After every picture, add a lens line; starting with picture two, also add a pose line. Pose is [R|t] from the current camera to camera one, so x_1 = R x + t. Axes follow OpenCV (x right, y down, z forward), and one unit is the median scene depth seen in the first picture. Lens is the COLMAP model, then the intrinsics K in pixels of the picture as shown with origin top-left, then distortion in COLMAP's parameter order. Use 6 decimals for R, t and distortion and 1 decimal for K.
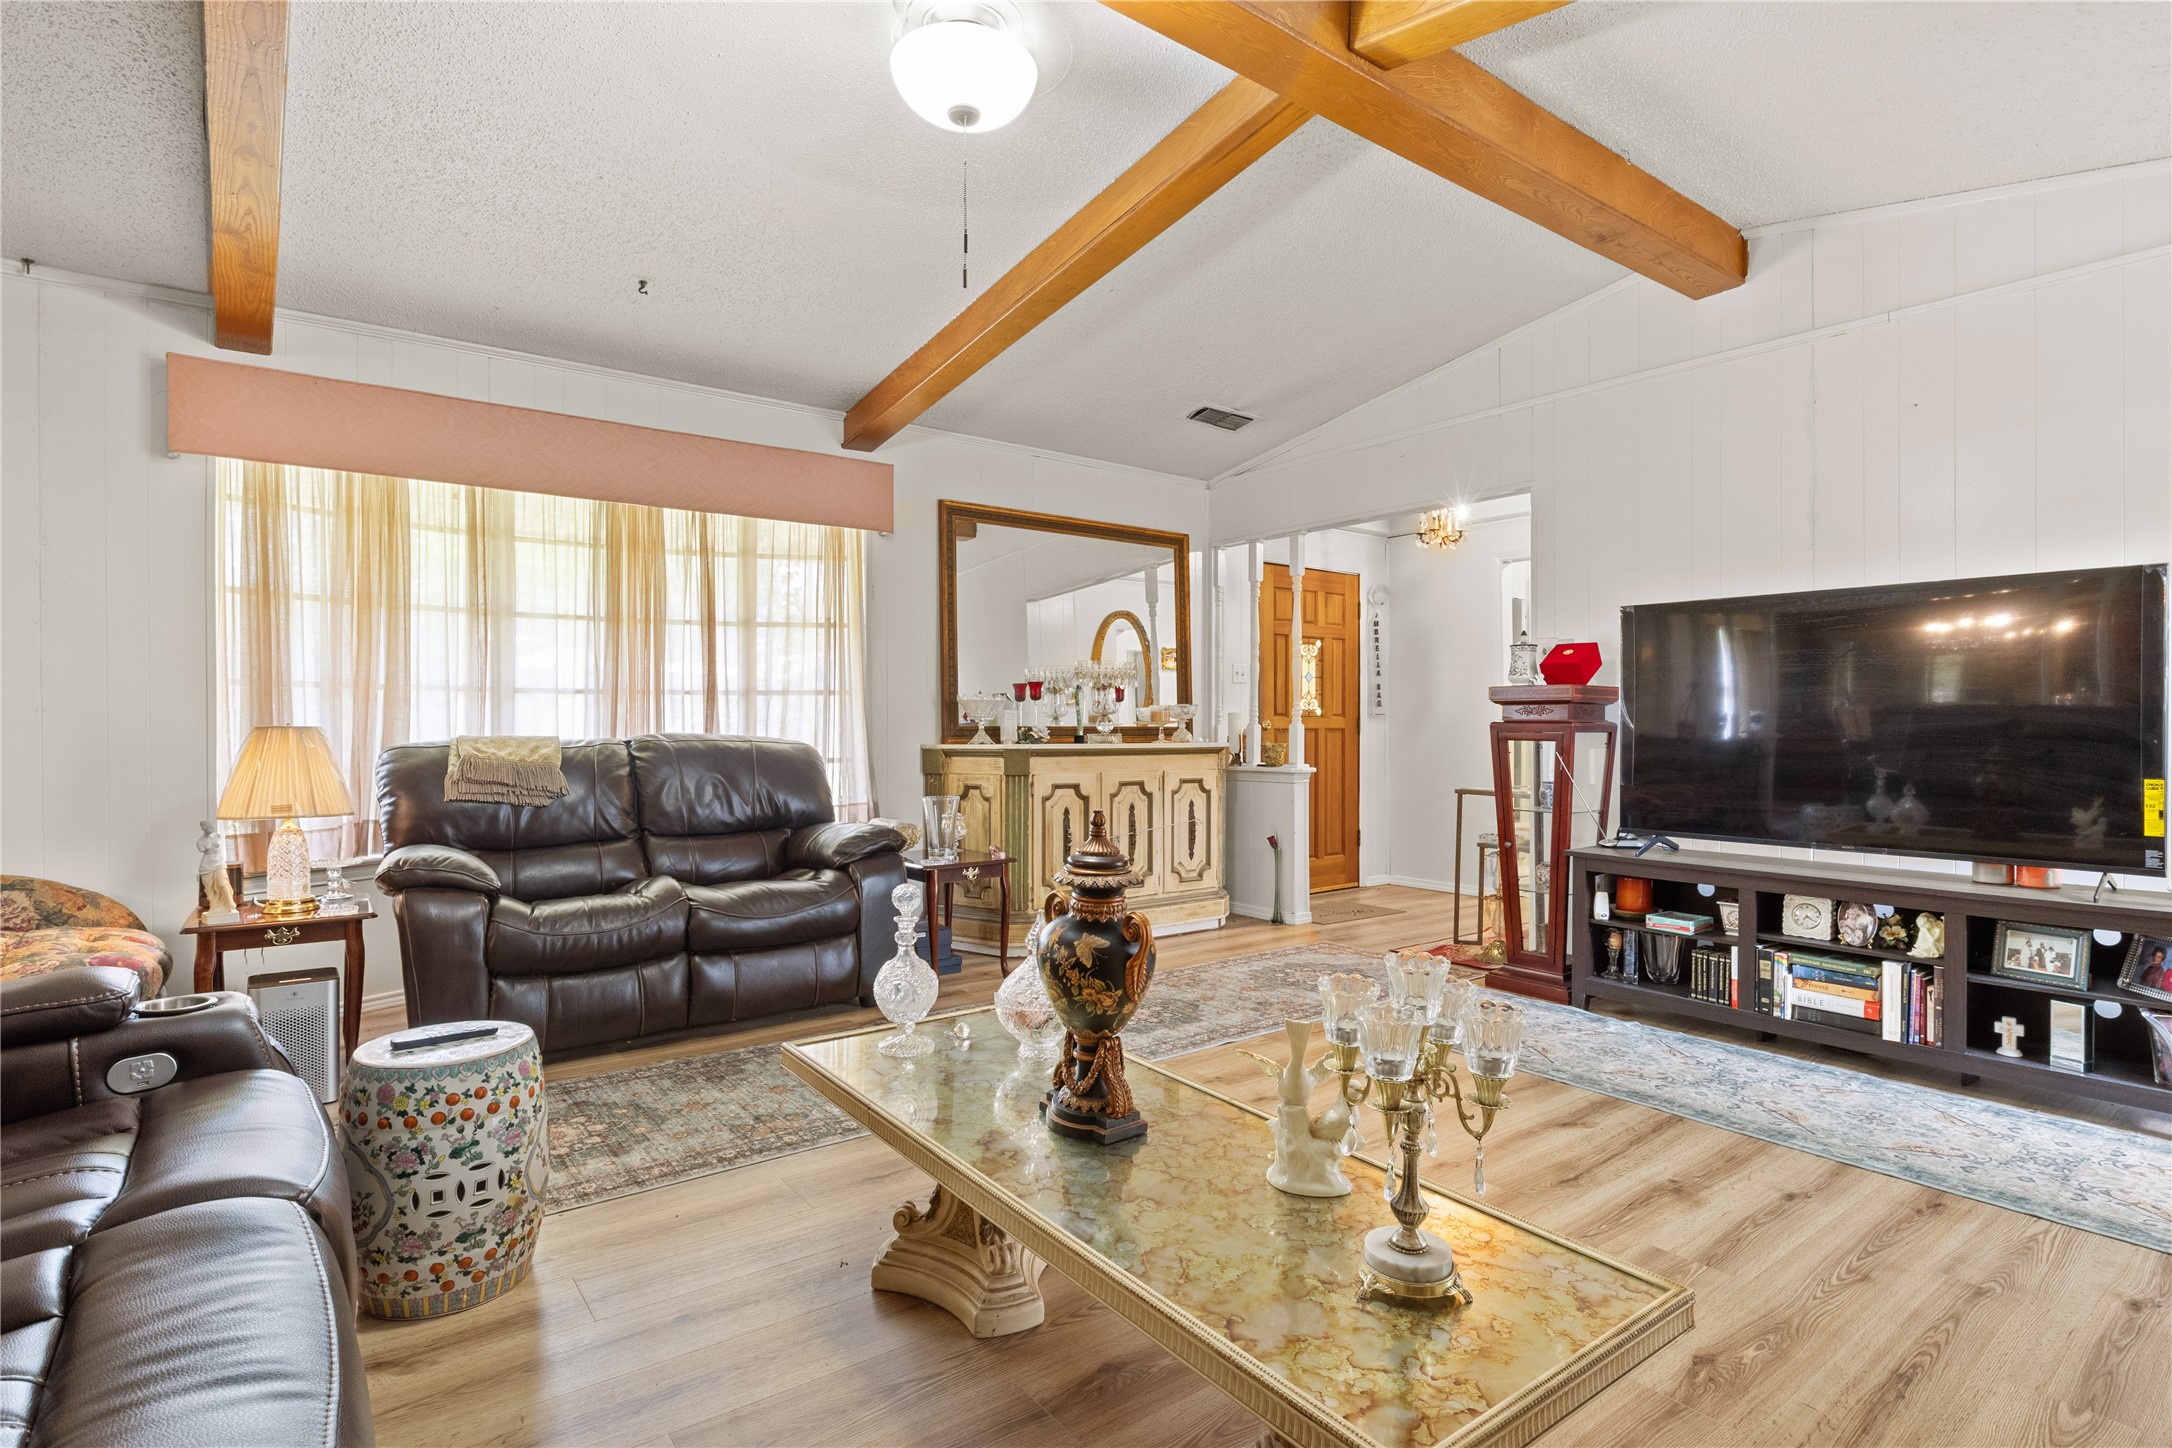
lens RADIAL K [[1066.1, 0, 1079.4], [0, 1066.1, 732.3], [0, 0, 1]] dist [-0.002710, -0.000111]
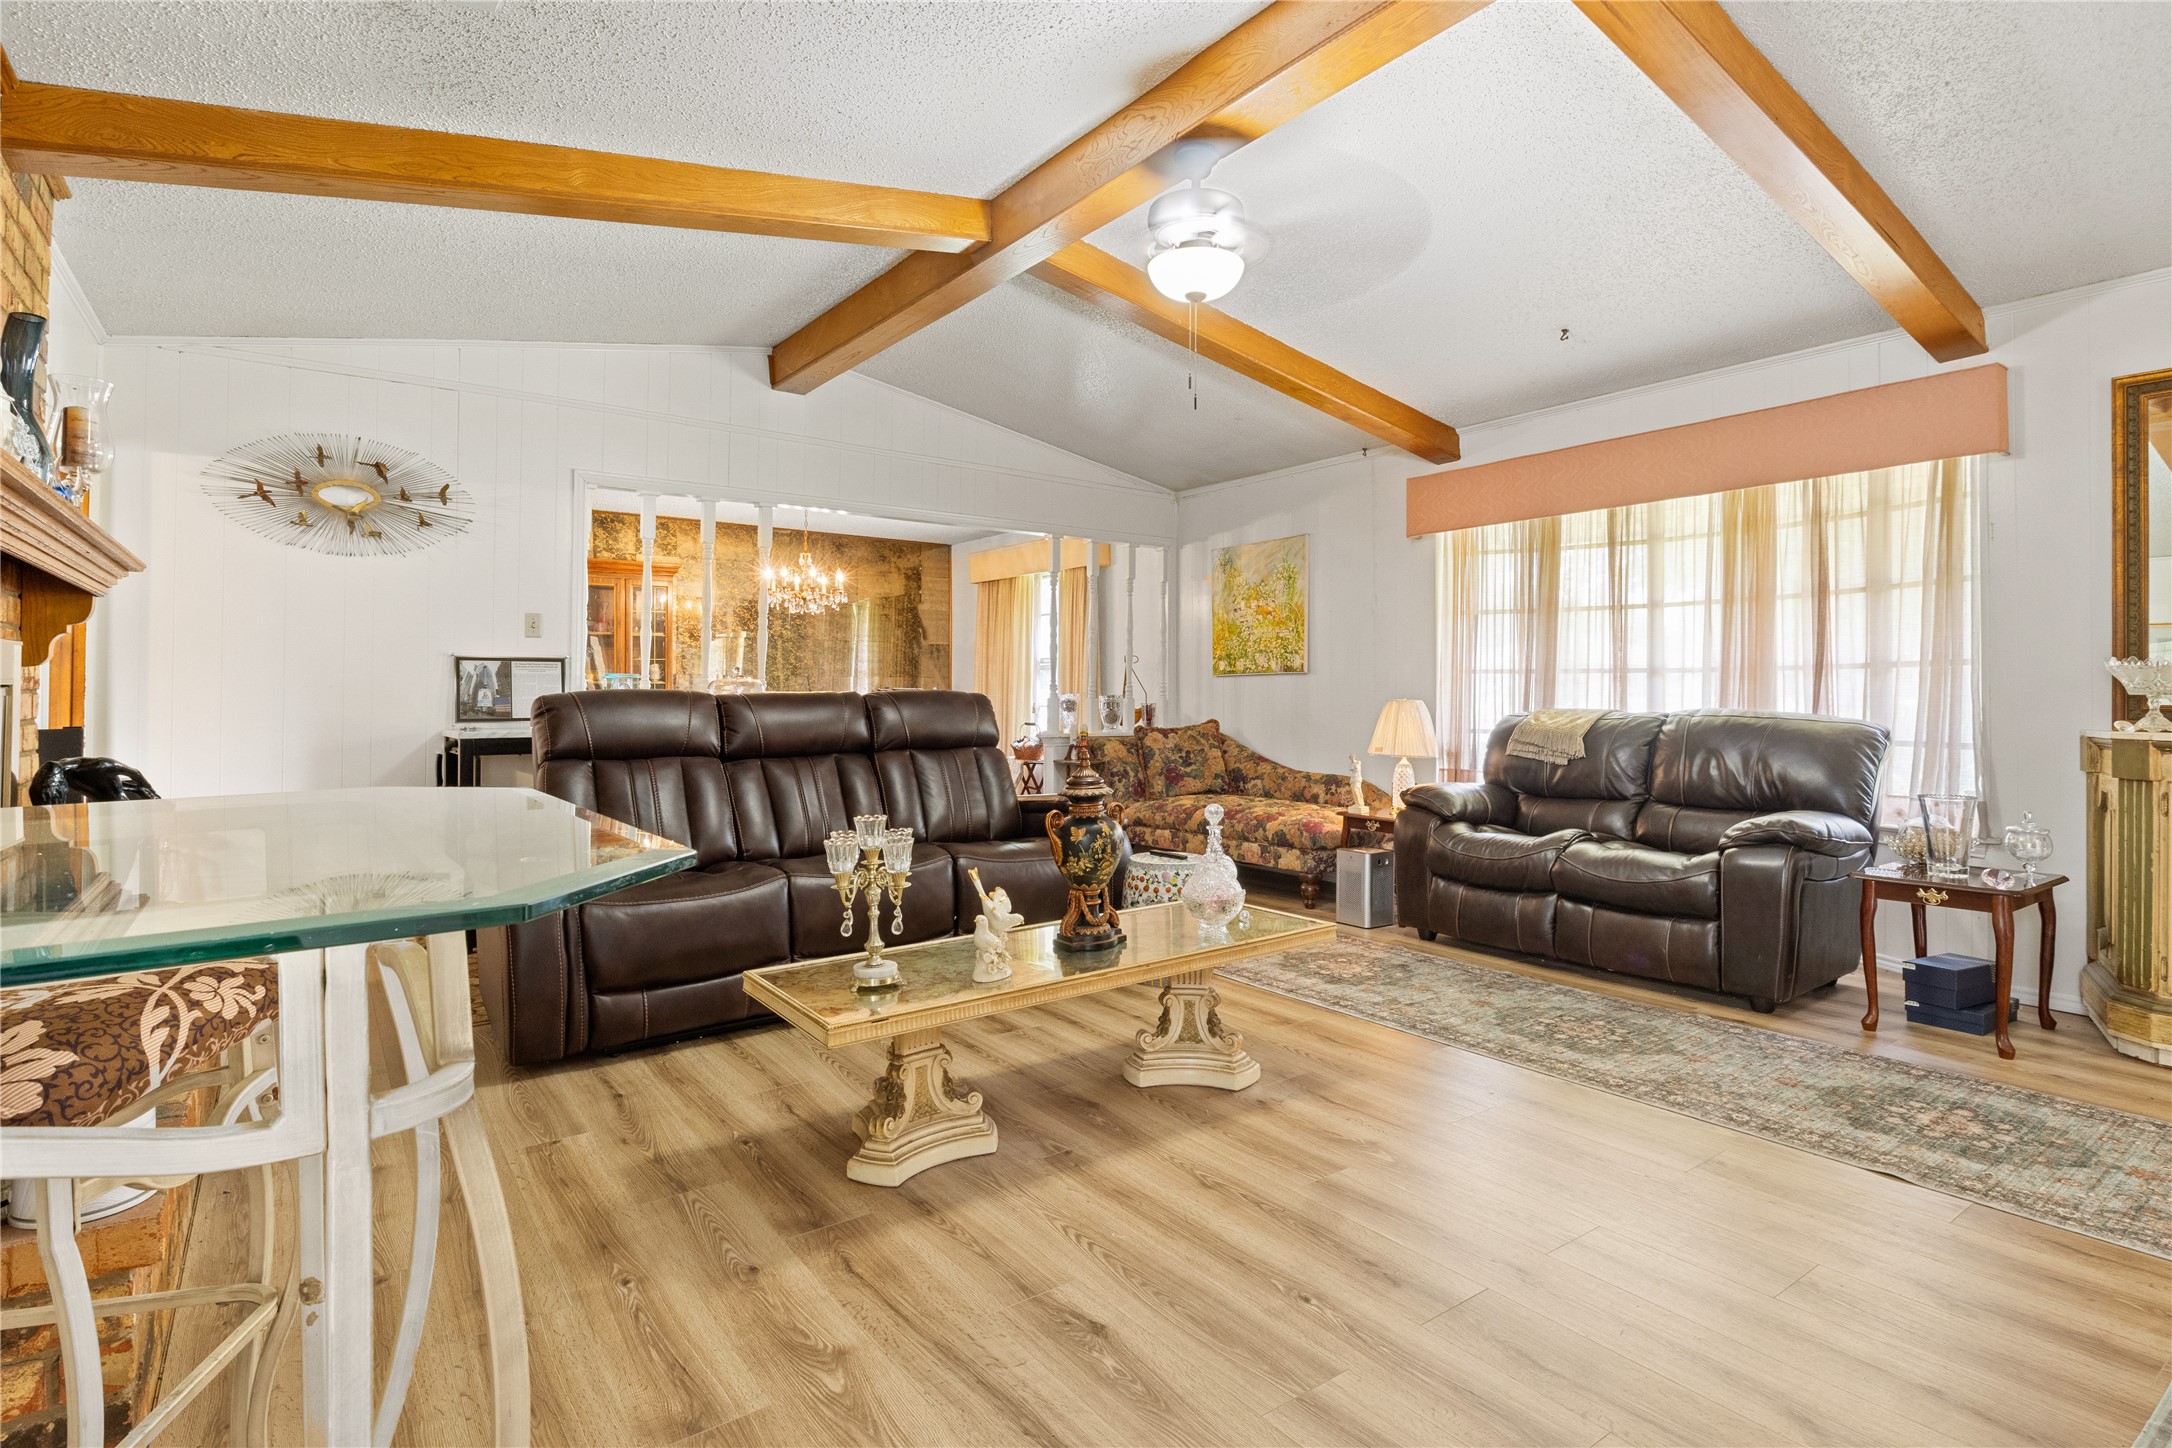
lens RADIAL K [[989.6, 0, 1080.8], [0, 989.6, 704.5], [0, 0, 1]] dist [-0.000109, -0.000111]
pose [[0.023819, 0.008800, -0.999678, 0.597289], [-0.011005, 0.999903, 0.008540, -0.005081], [0.999656, 0.010798, 0.023913, 0.374351]]
